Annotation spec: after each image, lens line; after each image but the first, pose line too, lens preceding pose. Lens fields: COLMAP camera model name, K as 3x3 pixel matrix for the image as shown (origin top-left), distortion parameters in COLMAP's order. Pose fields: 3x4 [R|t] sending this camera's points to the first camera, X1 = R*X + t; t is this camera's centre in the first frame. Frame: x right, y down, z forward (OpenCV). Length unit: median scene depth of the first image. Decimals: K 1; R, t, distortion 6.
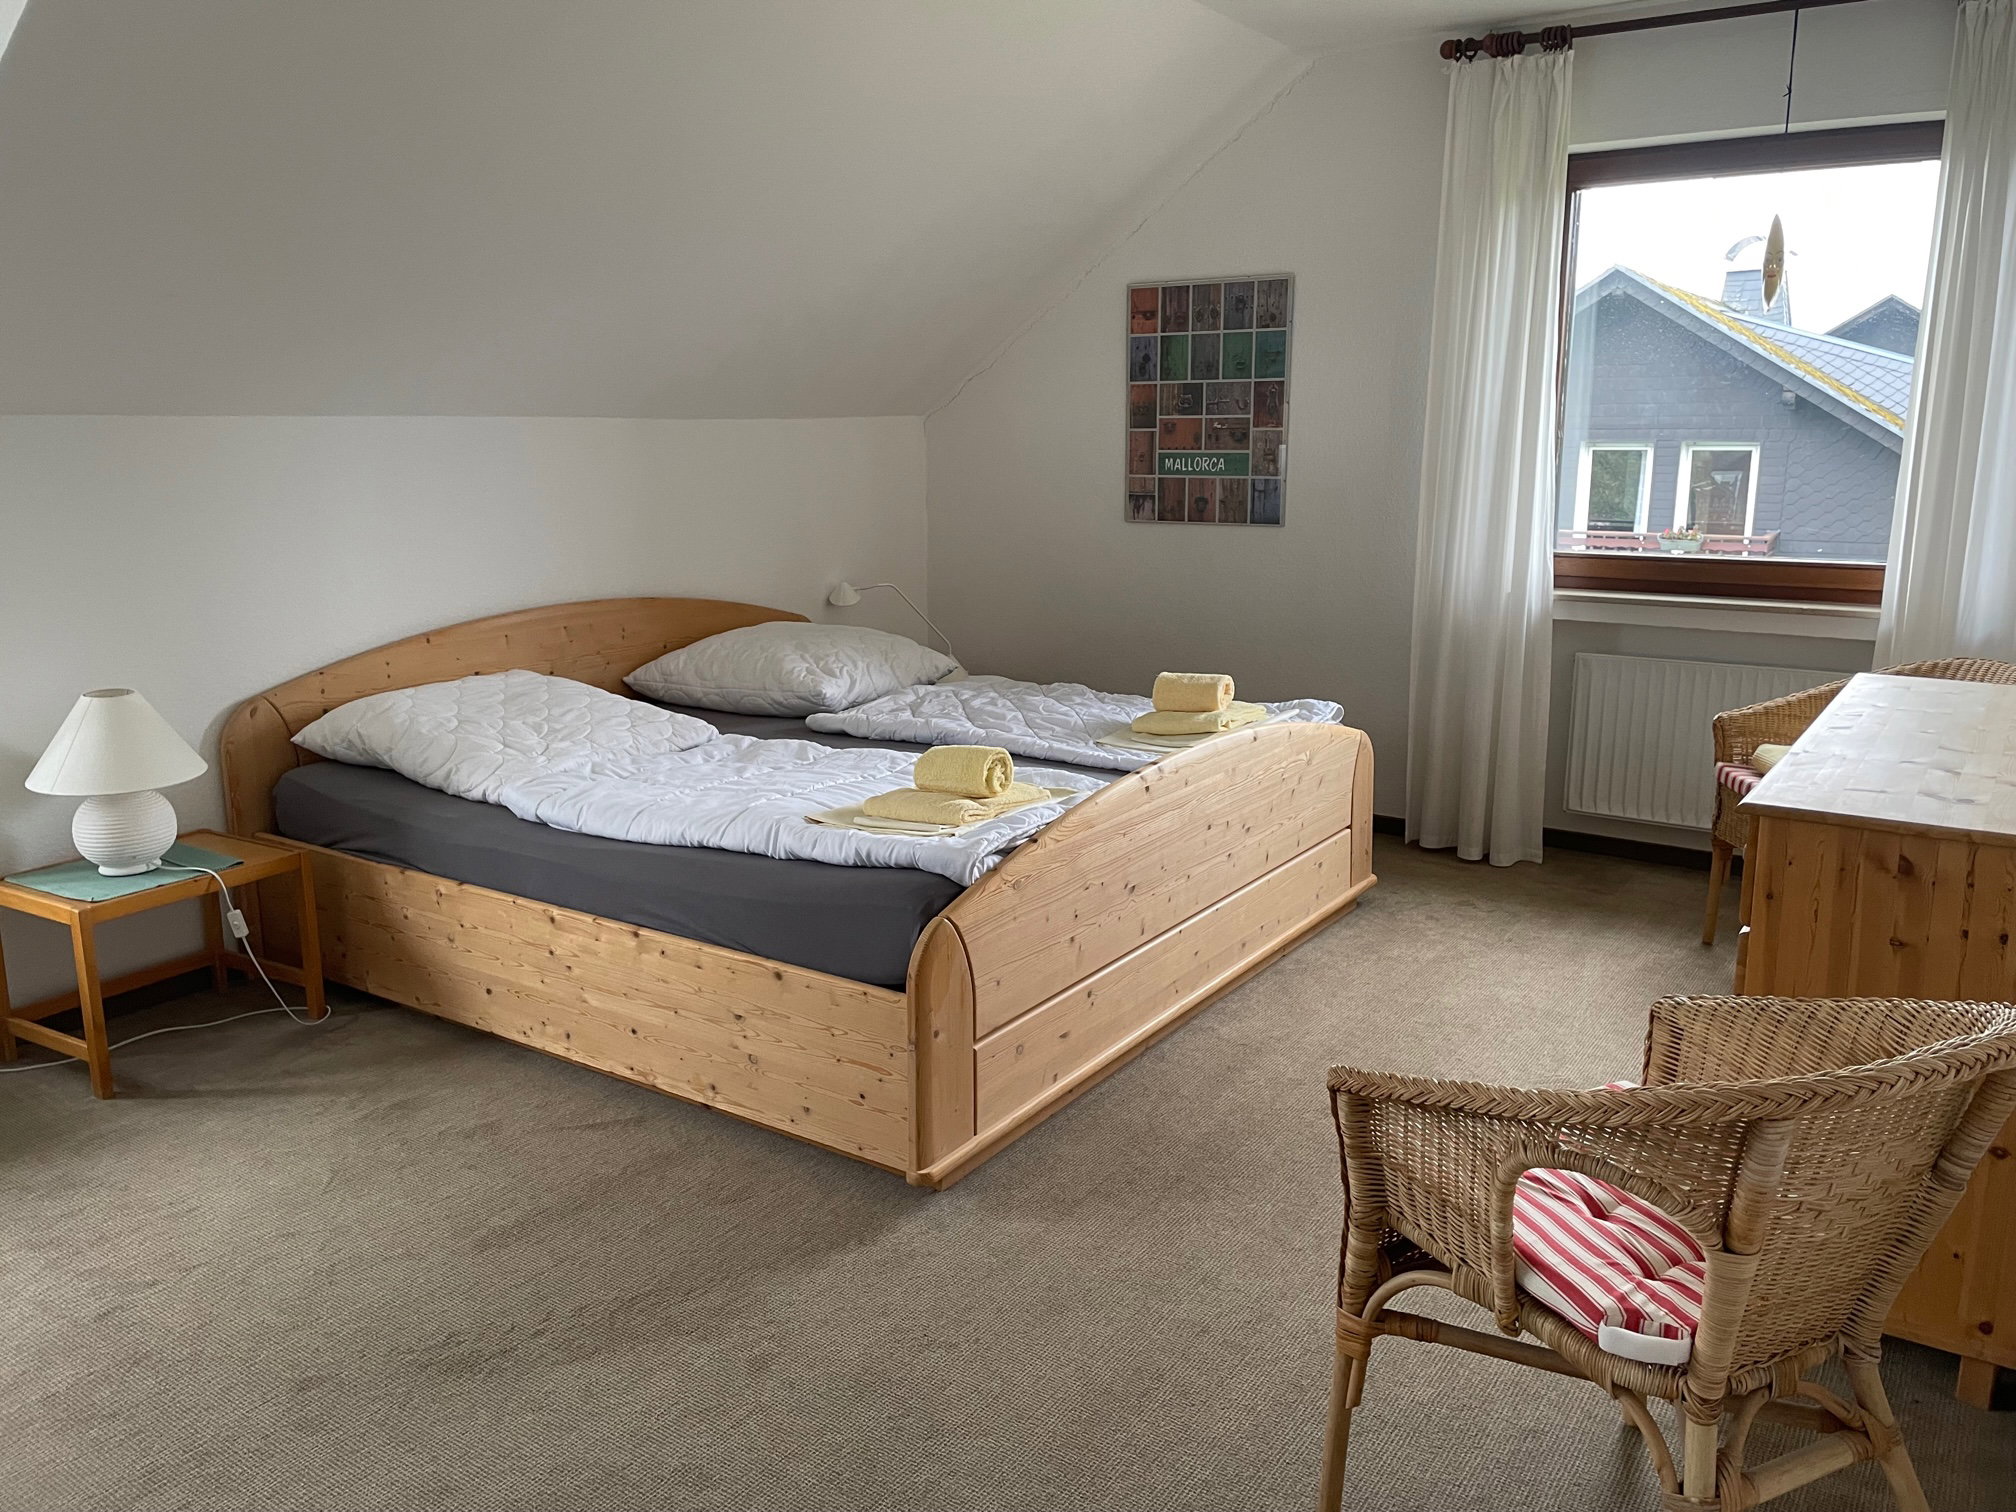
lens RADIAL K [[1508.6, 0, 1016.8], [0, 1508.6, 721.1], [0, 0, 1]] dist [0.100061, -0.129743]
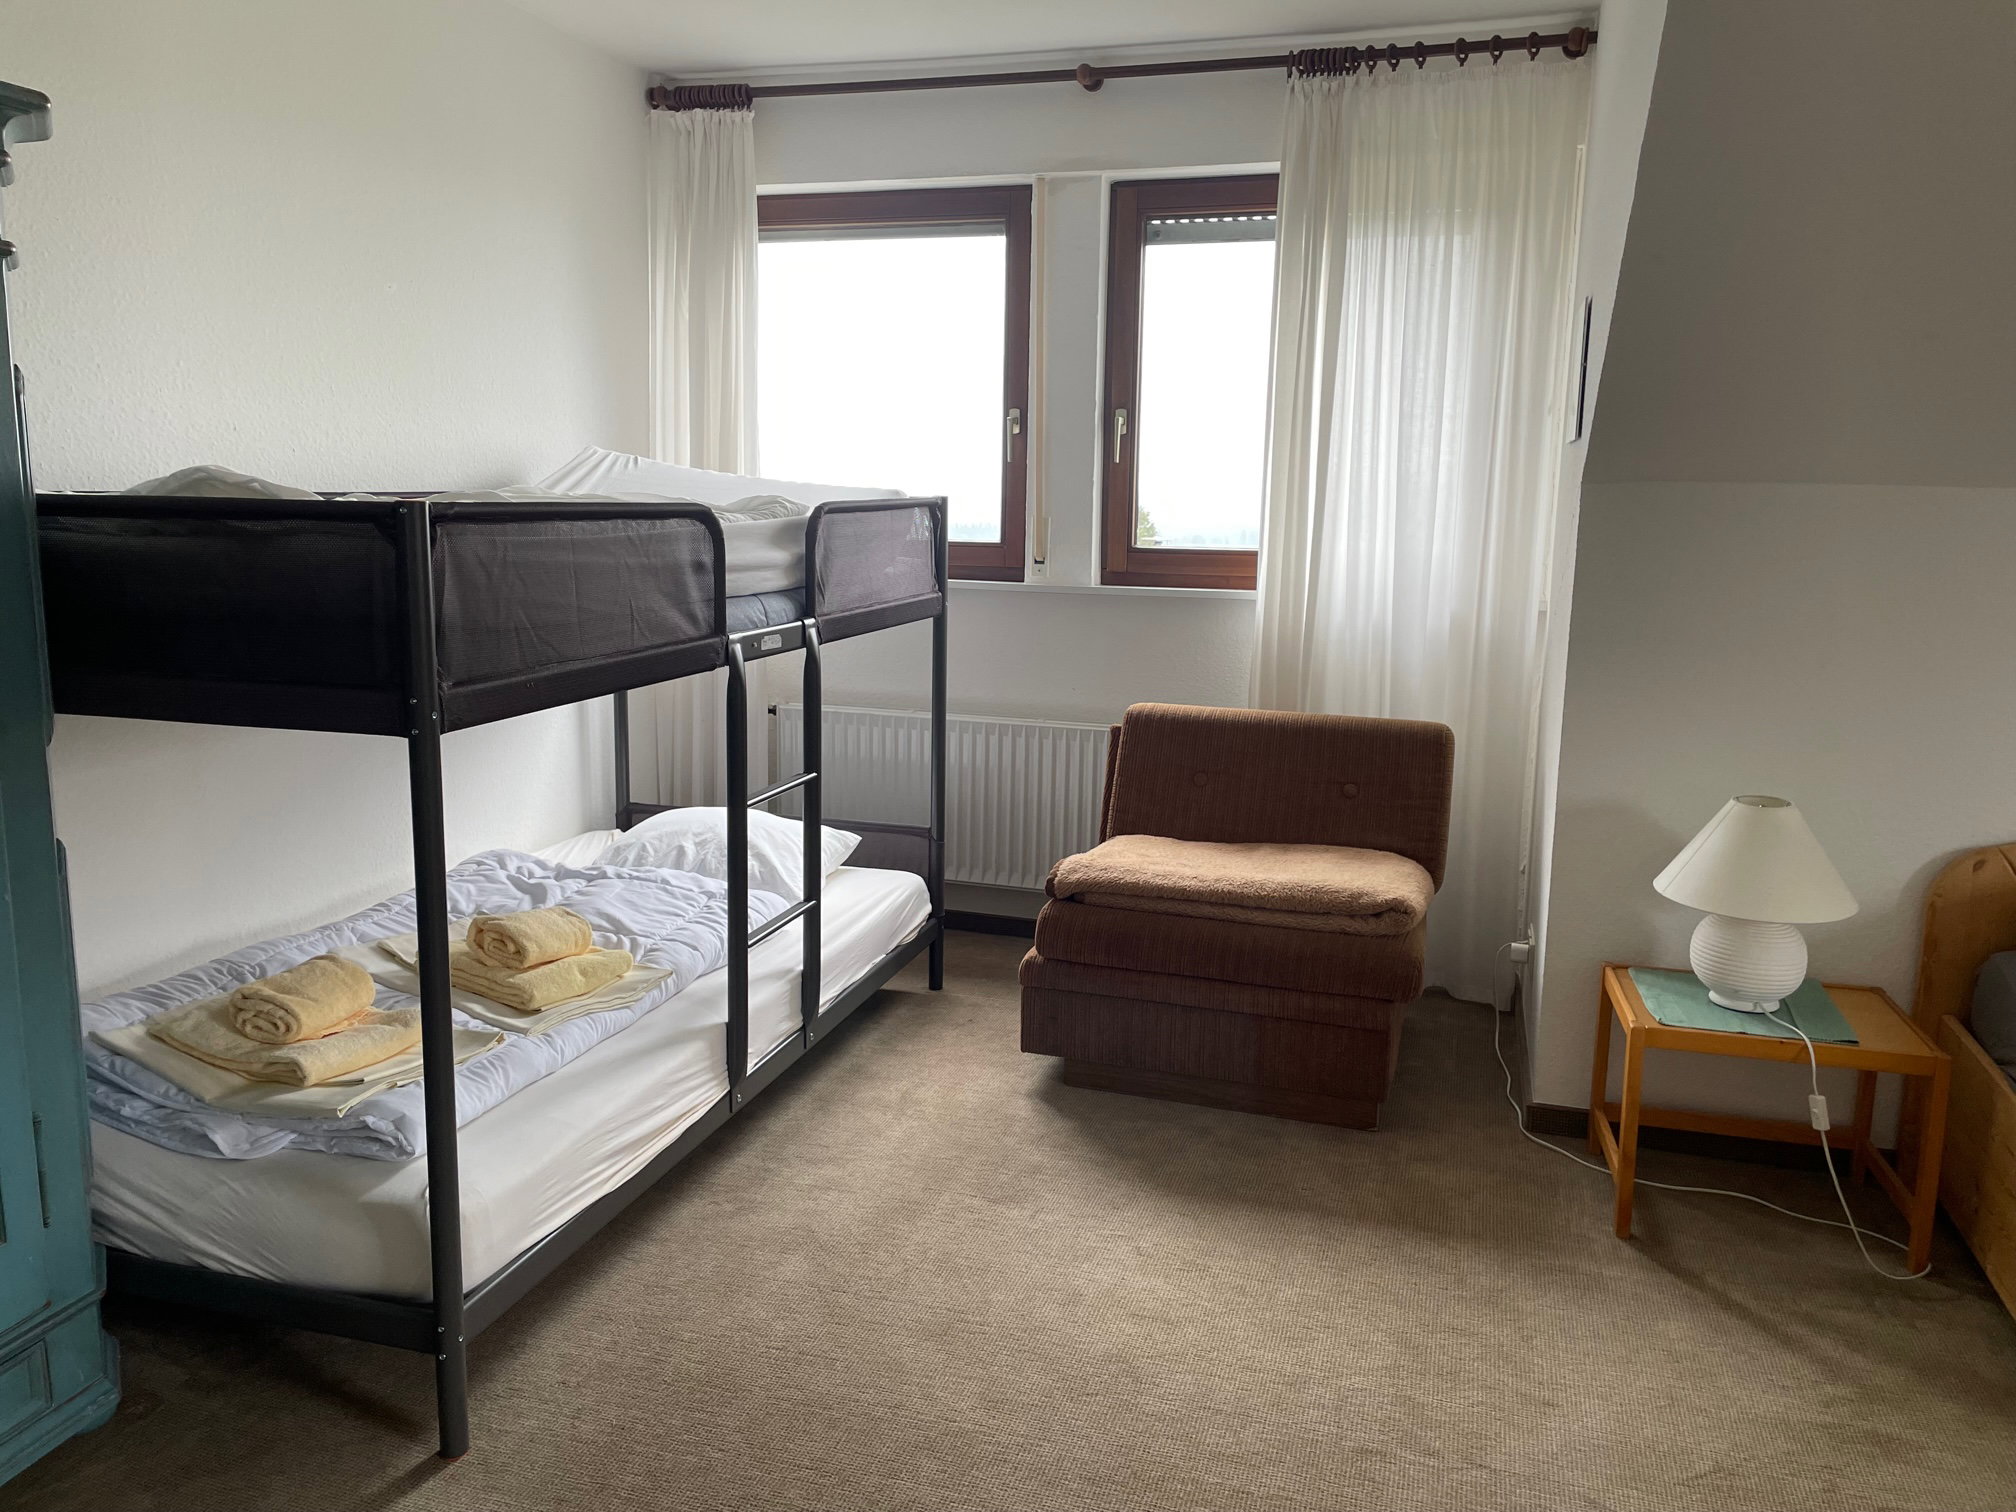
lens RADIAL K [[1508.6, 0, 1016.8], [0, 1508.6, 721.1], [0, 0, 1]] dist [0.100061, -0.129743]
pose [[0.291147, 0.159933, -0.943215, 0.098918], [-0.212599, 0.972091, 0.099205, -0.059048], [0.932757, 0.171643, 0.317023, 0.324097]]
